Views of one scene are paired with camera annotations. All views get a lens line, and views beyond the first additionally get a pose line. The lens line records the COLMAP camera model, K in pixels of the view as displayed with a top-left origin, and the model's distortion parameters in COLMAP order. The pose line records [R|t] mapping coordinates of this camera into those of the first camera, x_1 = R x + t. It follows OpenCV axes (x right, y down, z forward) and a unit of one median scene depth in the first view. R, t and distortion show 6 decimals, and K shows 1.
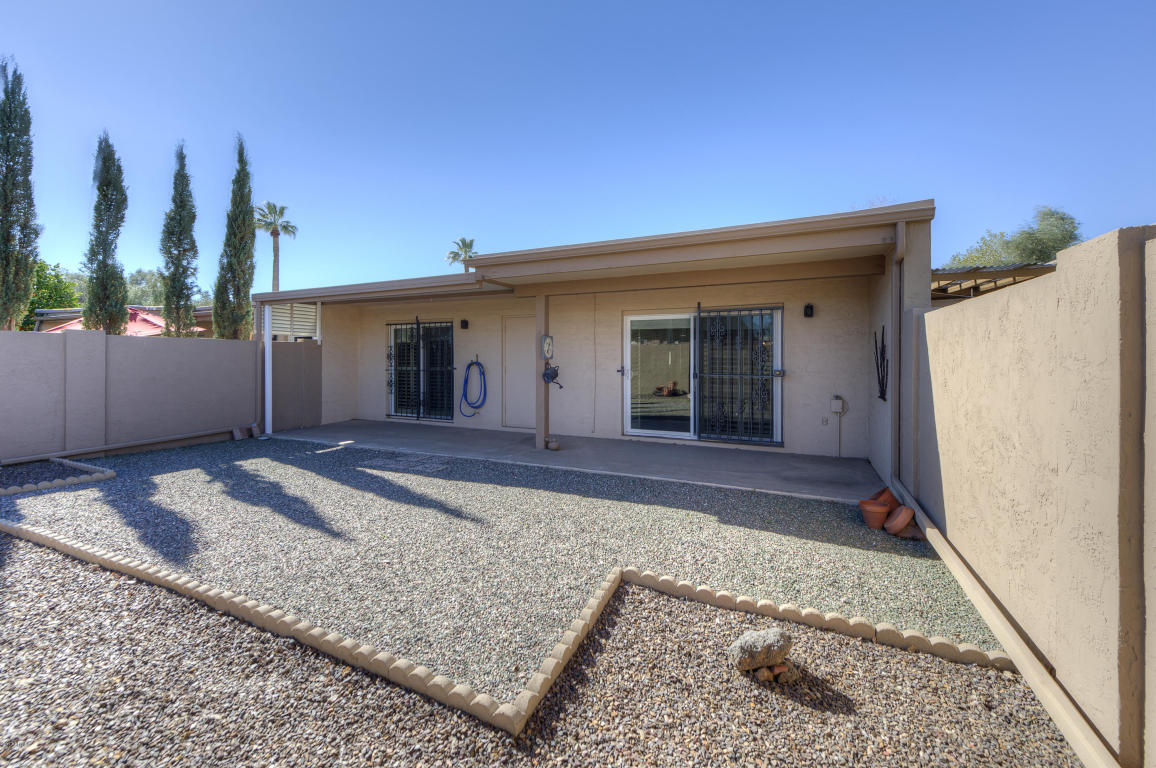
lens RADIAL K [[466.8, 0, 574.6], [0, 466.8, 367.0], [0, 0, 1]] dist [0.011834, -0.000103]
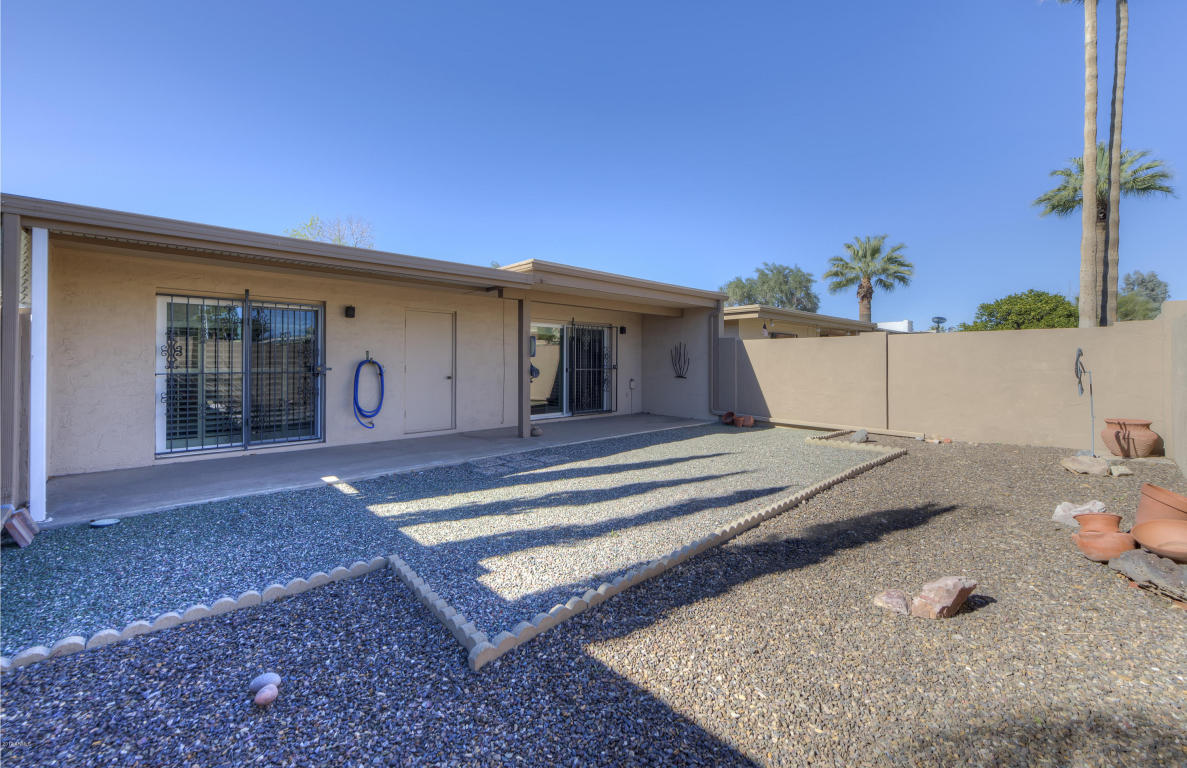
lens RADIAL K [[476.5, 0, 591.5], [0, 476.5, 363.7], [0, 0, 1]] dist [-0.000703, -0.000139]
pose [[0.375287, -0.004971, 0.926895, -0.964521], [0.011257, 0.999936, 0.000805, -0.000112], [-0.926840, 0.010131, 0.375319, 0.385294]]
